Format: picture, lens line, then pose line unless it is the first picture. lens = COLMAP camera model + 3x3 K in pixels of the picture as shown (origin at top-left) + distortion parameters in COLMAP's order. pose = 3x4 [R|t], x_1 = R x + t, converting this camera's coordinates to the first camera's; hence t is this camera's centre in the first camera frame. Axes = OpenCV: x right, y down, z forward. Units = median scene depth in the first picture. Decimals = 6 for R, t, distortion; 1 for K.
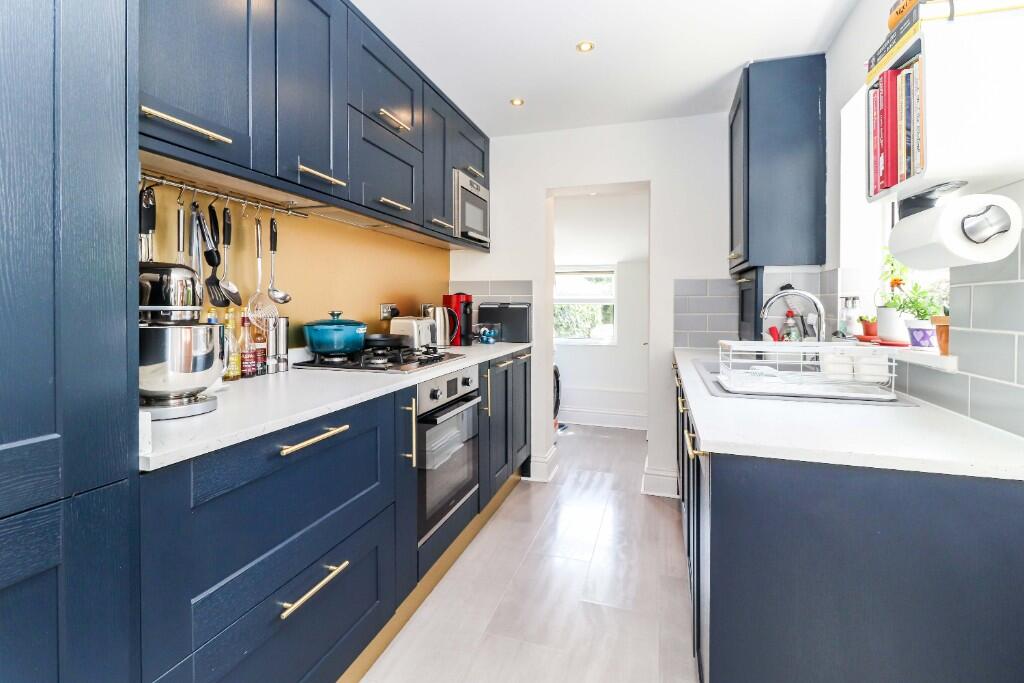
lens RADIAL K [[480.5, 0, 510.3], [0, 480.5, 306.3], [0, 0, 1]] dist [0.016330, -0.000688]
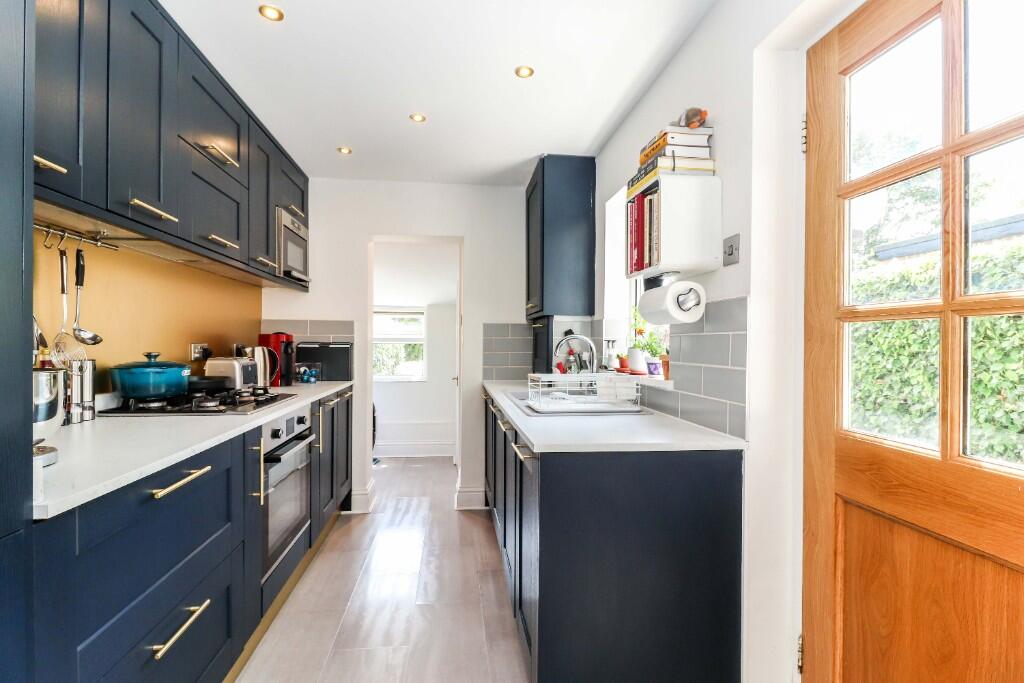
lens RADIAL K [[475.0, 0, 498.0], [0, 475.0, 344.8], [0, 0, 1]] dist [0.001101, -0.000554]
pose [[0.918703, 0.000419, 0.394950, -0.113197], [-0.001660, 0.999995, 0.002800, -0.008179], [-0.394946, -0.003228, 0.918699, -0.101527]]
